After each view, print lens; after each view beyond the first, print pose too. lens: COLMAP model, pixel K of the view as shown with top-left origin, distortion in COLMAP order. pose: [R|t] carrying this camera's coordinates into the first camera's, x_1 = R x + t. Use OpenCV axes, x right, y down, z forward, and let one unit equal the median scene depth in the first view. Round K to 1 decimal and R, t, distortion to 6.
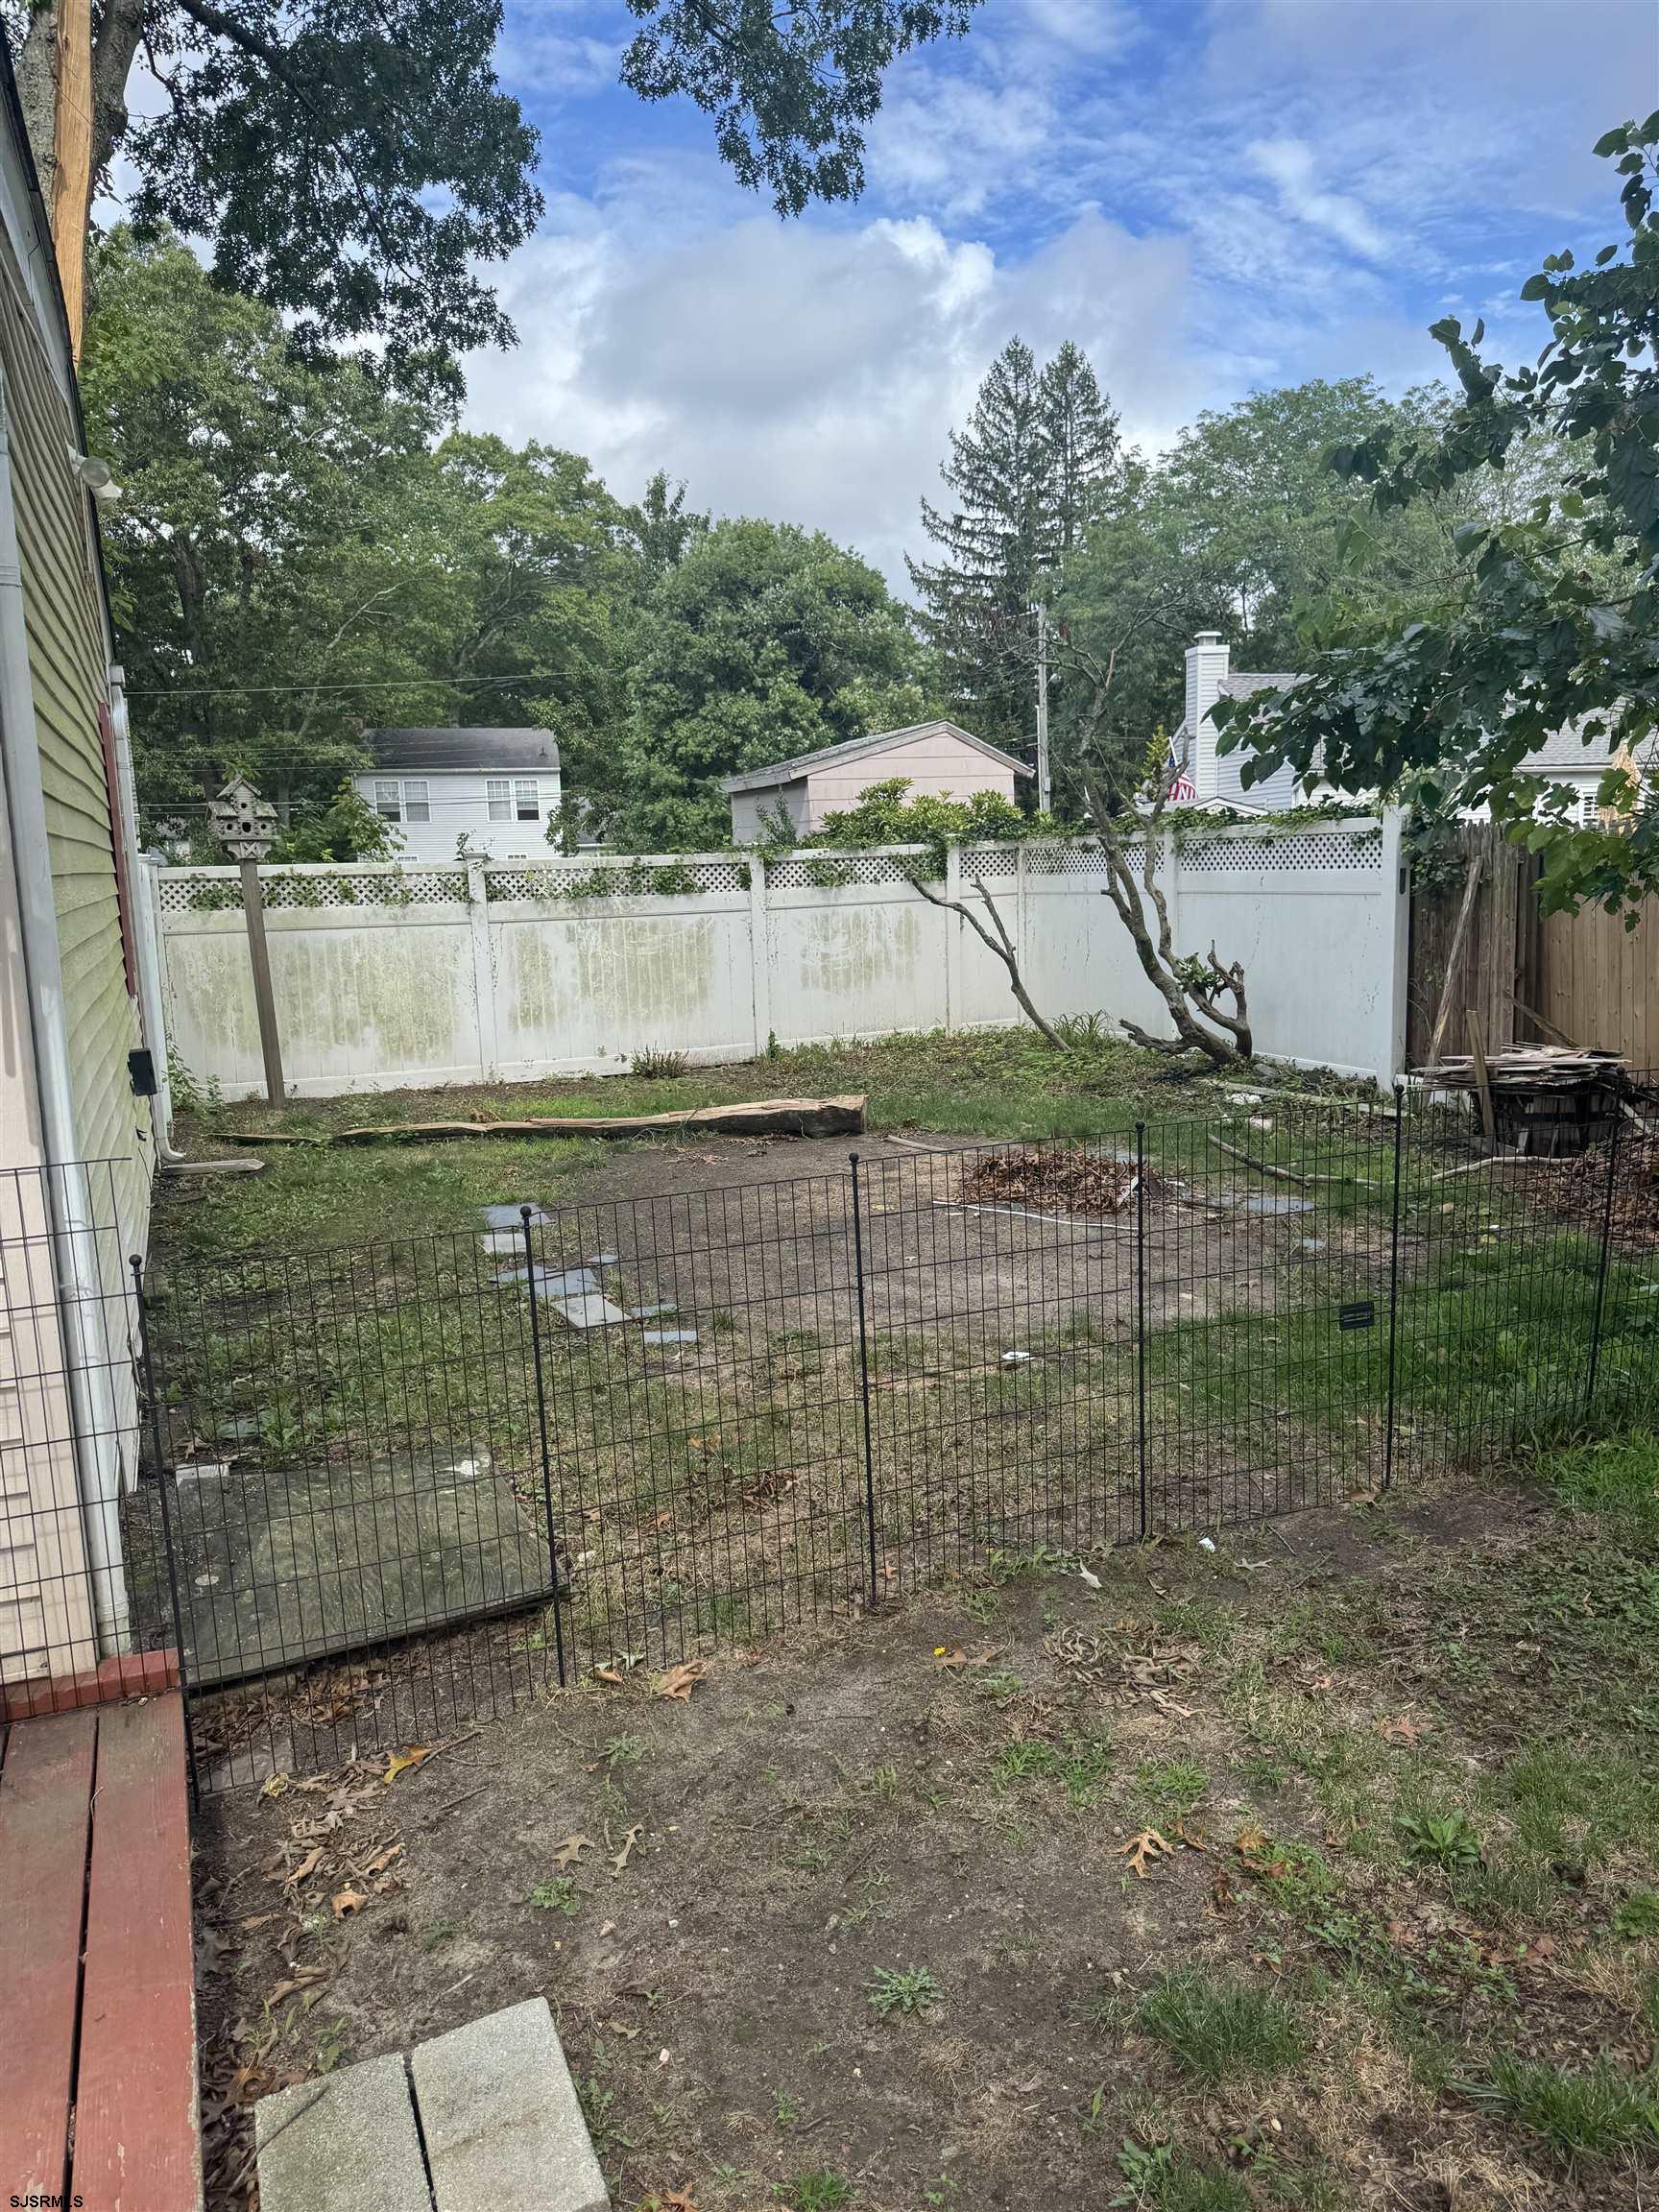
lens RADIAL K [[1495.2, 0, 940.5], [0, 1495.2, 1111.1], [0, 0, 1]] dist [0.003607, -0.002144]
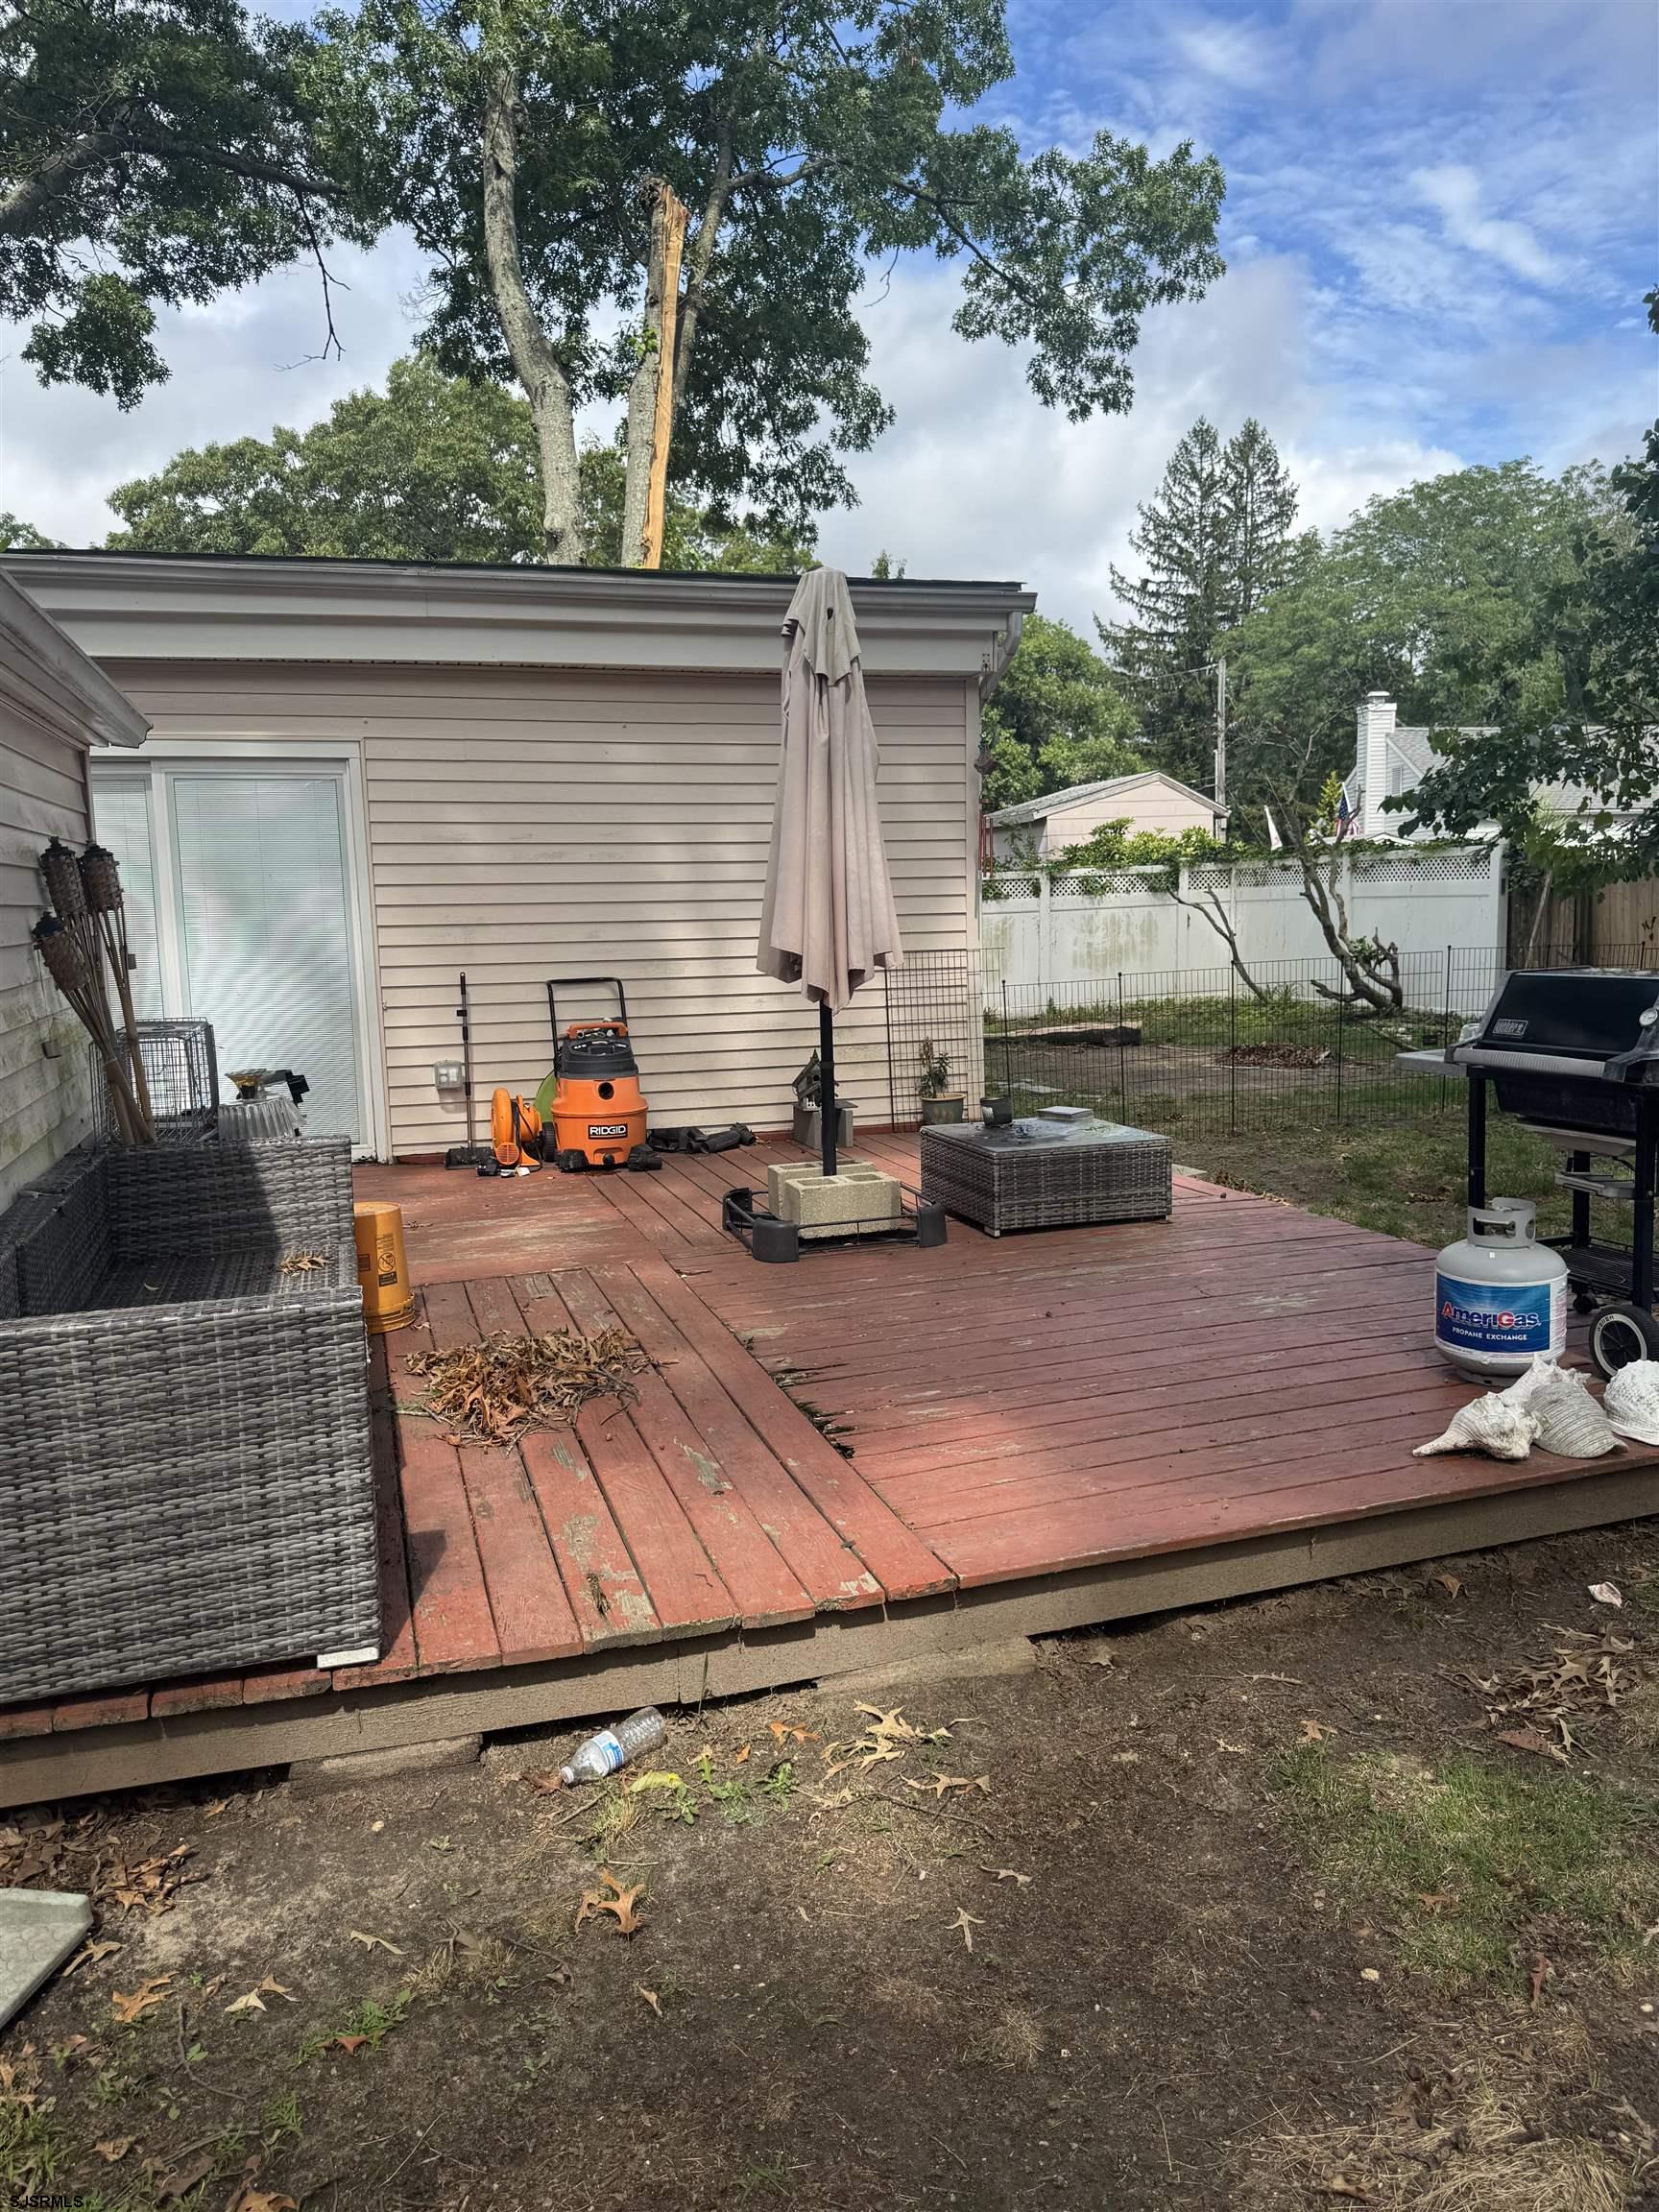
lens RADIAL K [[1559.2, 0, 840.5], [0, 1559.2, 1112.1], [0, 0, 1]] dist [0.005745, -0.009851]
pose [[0.988455, 0.025374, -0.149372, -0.038935], [-0.029892, 0.999159, -0.028082, 0.046376], [0.148534, 0.032223, 0.988382, -0.218175]]
